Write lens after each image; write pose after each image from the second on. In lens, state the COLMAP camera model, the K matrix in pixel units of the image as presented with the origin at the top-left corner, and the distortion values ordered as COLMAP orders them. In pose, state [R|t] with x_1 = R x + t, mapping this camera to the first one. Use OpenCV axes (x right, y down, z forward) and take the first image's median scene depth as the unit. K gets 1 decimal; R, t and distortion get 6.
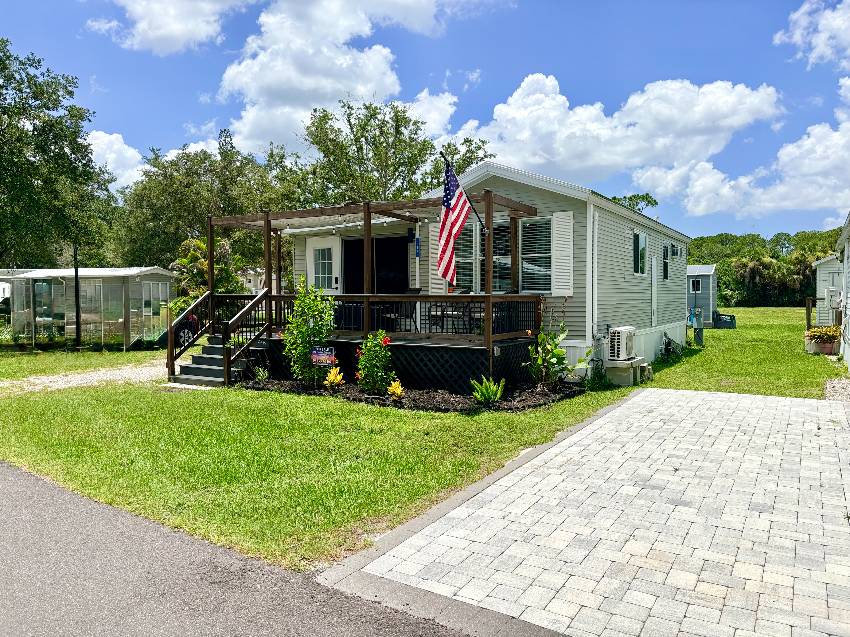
lens RADIAL K [[643.9, 0, 427.3], [0, 643.9, 318.8], [0, 0, 1]] dist [0.030530, -0.039871]
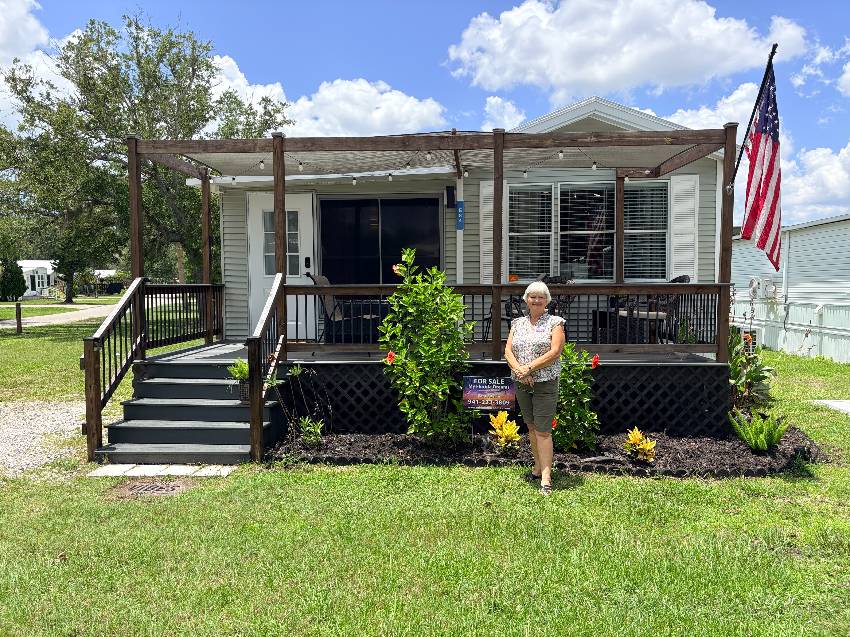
lens RADIAL K [[643.9, 0, 421.5], [0, 643.9, 317.9], [0, 0, 1]] dist [0.030530, -0.039871]
pose [[0.885887, -0.022368, 0.463362, -0.337933], [0.017185, 0.999734, 0.015406, -0.012286], [-0.463583, -0.005685, 0.886035, 0.379115]]
